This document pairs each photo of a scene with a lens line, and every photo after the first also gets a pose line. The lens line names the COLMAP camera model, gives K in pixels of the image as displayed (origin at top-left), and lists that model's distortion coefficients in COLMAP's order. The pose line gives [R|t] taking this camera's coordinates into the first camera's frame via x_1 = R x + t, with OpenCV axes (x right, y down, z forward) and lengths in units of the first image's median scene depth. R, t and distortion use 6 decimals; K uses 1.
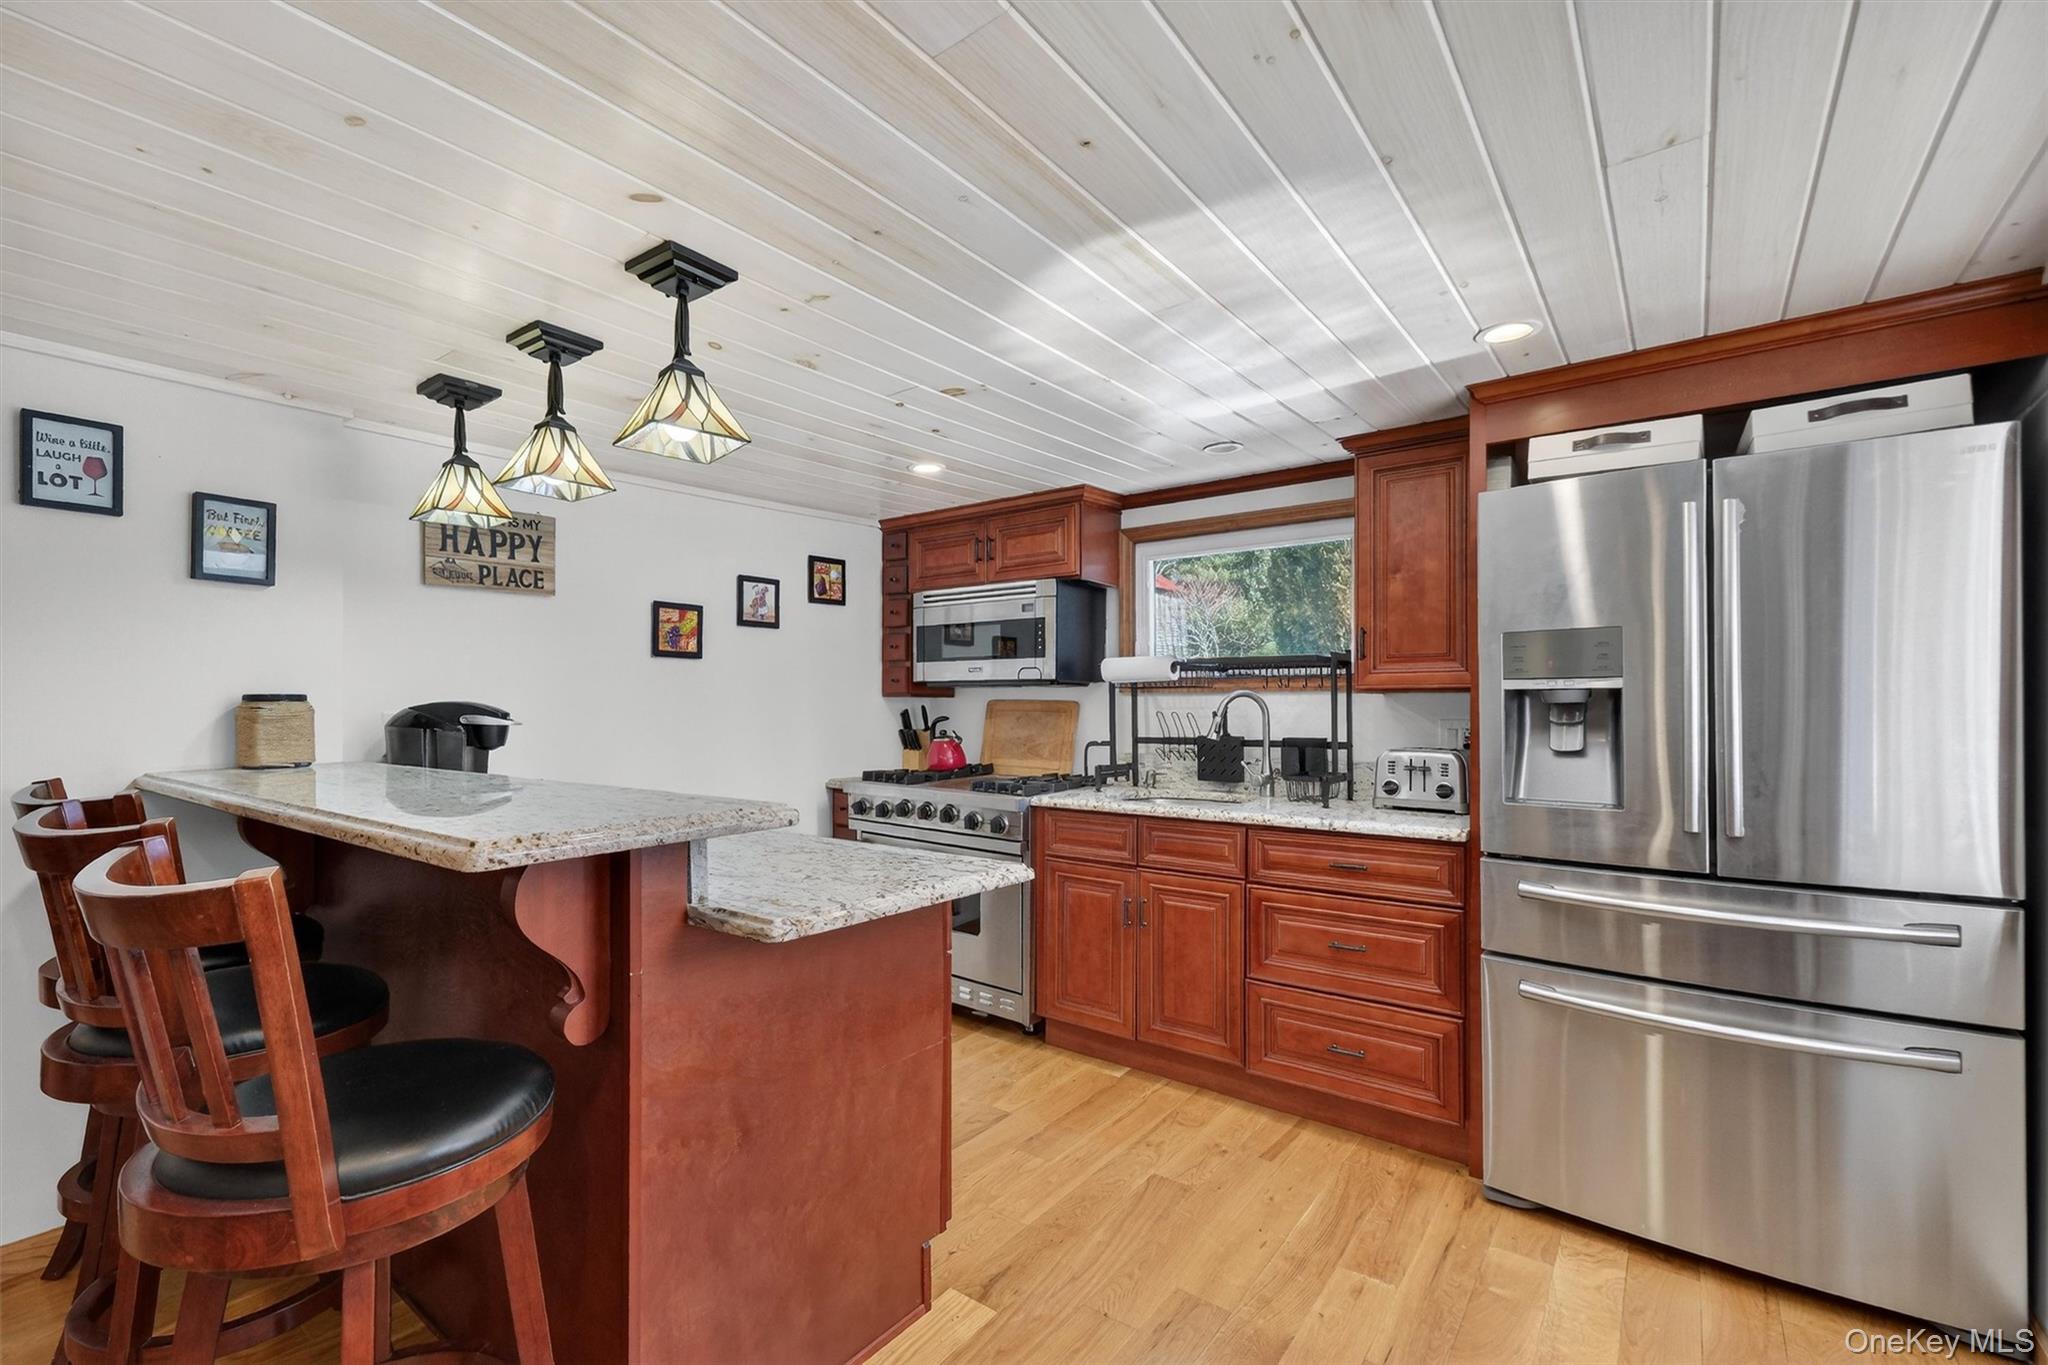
lens RADIAL K [[900.1, 0, 1024.0], [0, 900.1, 682.5], [0, 0, 1]] dist [0.001369, 0.000231]
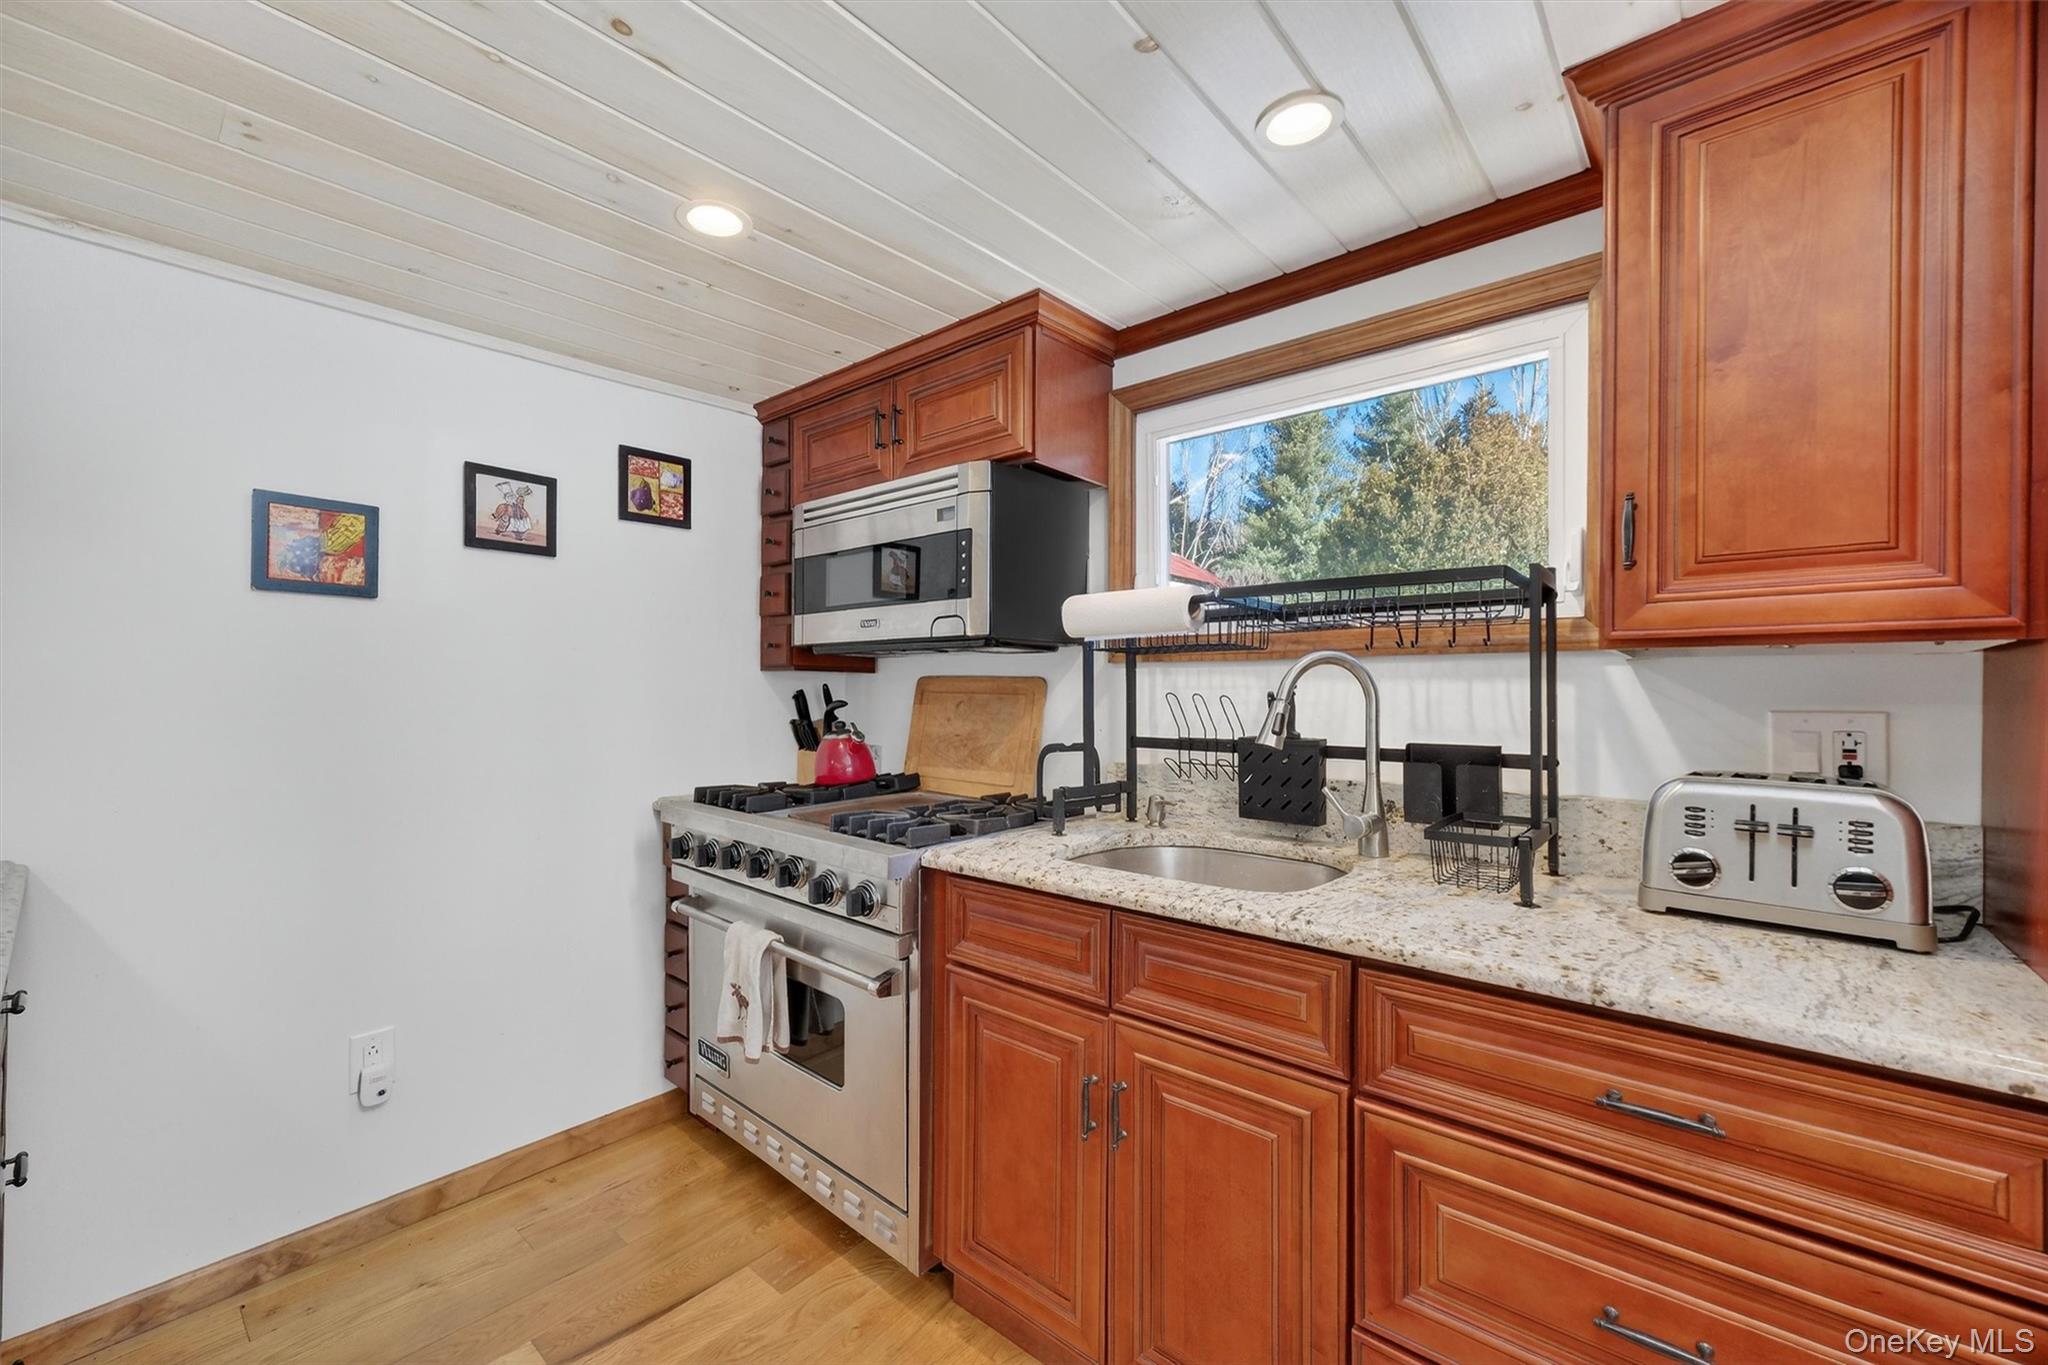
lens RADIAL K [[822.1, 0, 1018.8], [0, 822.1, 685.3], [0, 0, 1]] dist [0.000853, 0.000111]
pose [[0.997168, 0.004645, -0.075067, 0.093321], [-0.003547, 0.999885, 0.014752, 0.019905], [0.075127, -0.014444, 0.997069, 0.476617]]
